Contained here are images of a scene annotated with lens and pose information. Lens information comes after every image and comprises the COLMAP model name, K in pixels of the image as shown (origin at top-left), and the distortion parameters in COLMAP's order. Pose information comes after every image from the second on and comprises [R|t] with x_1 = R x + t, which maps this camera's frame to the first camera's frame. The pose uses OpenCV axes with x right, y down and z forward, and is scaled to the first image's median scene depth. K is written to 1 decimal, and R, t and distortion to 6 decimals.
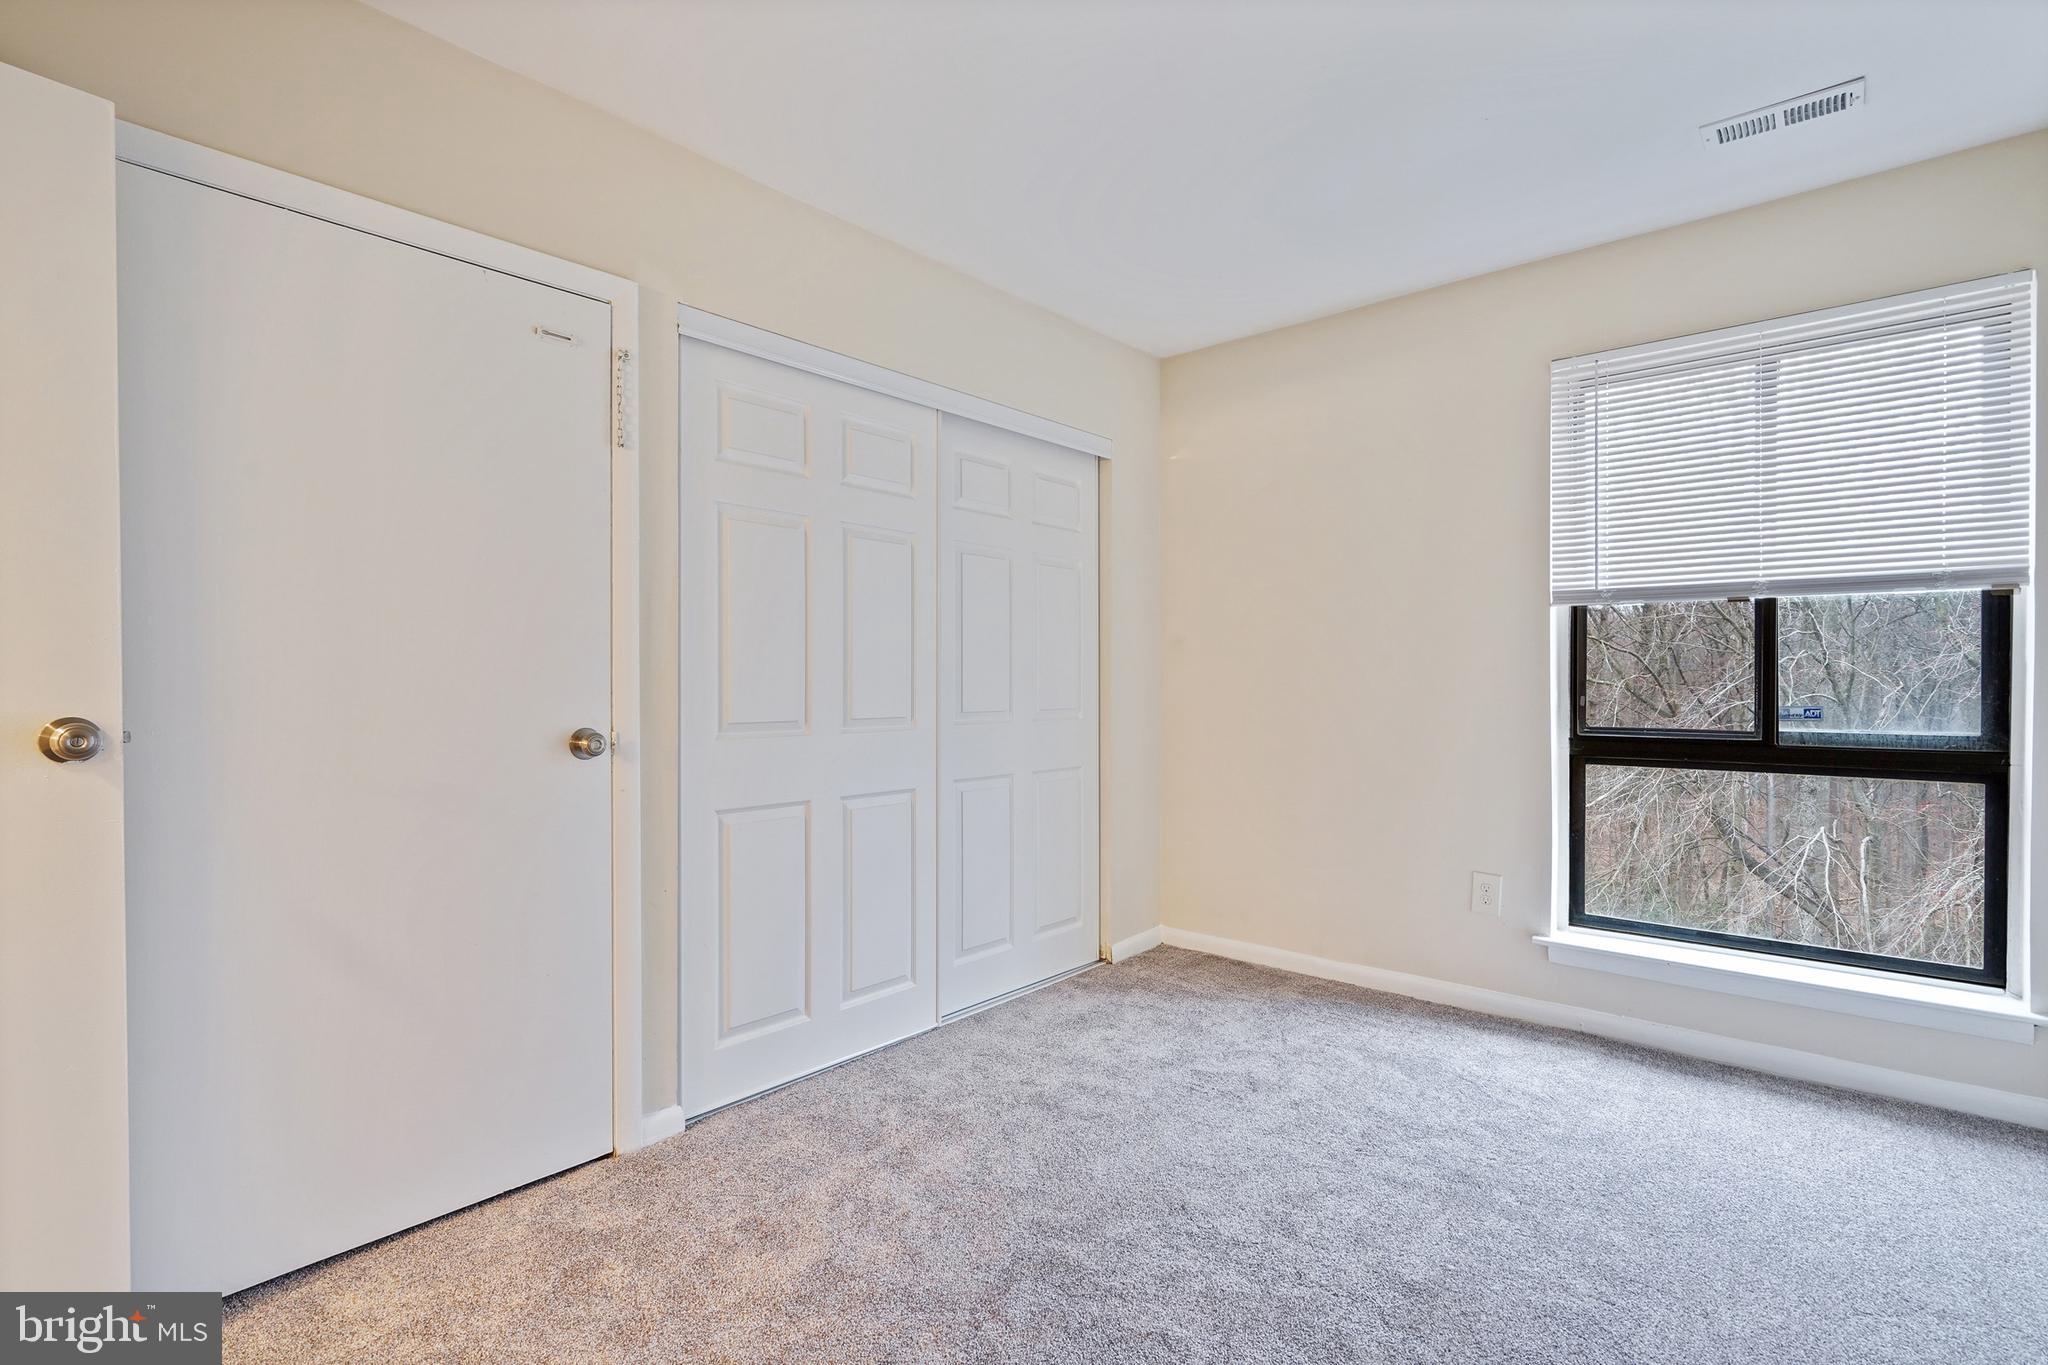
lens RADIAL K [[951.6, 0, 1026.1], [0, 951.6, 688.4], [0, 0, 1]] dist [-0.004625, 0.003183]
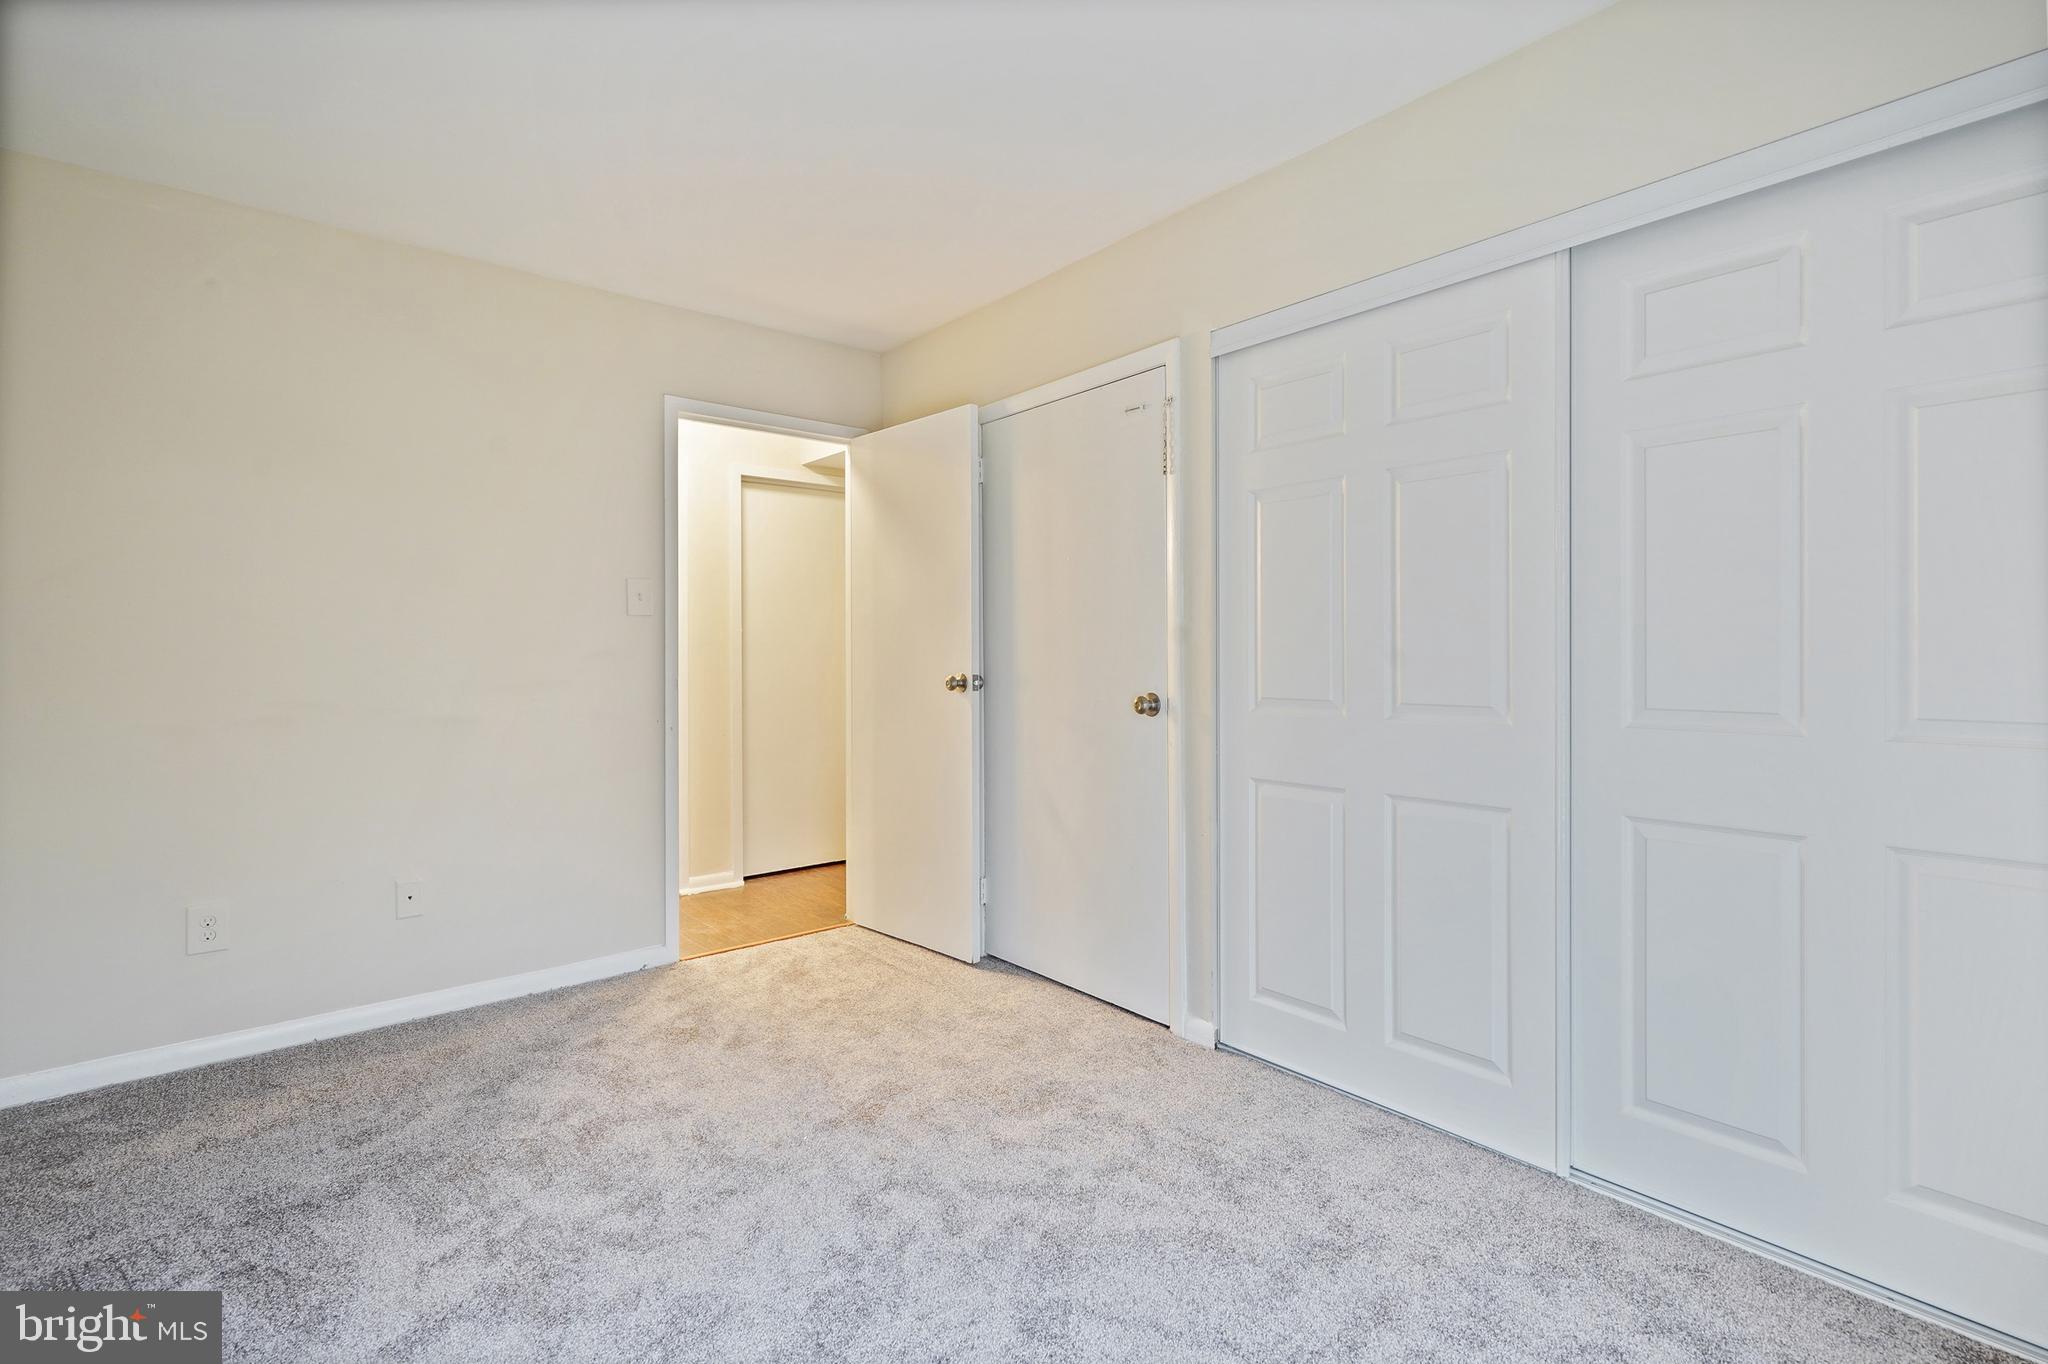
lens RADIAL K [[951.6, 0, 1027.2], [0, 951.6, 672.5], [0, 0, 1]] dist [-0.004625, 0.003183]
pose [[-0.159235, 0.012422, -0.987163, 0.774989], [-0.009056, 0.999860, 0.014042, -0.004657], [0.987199, 0.011175, -0.159100, 0.914319]]
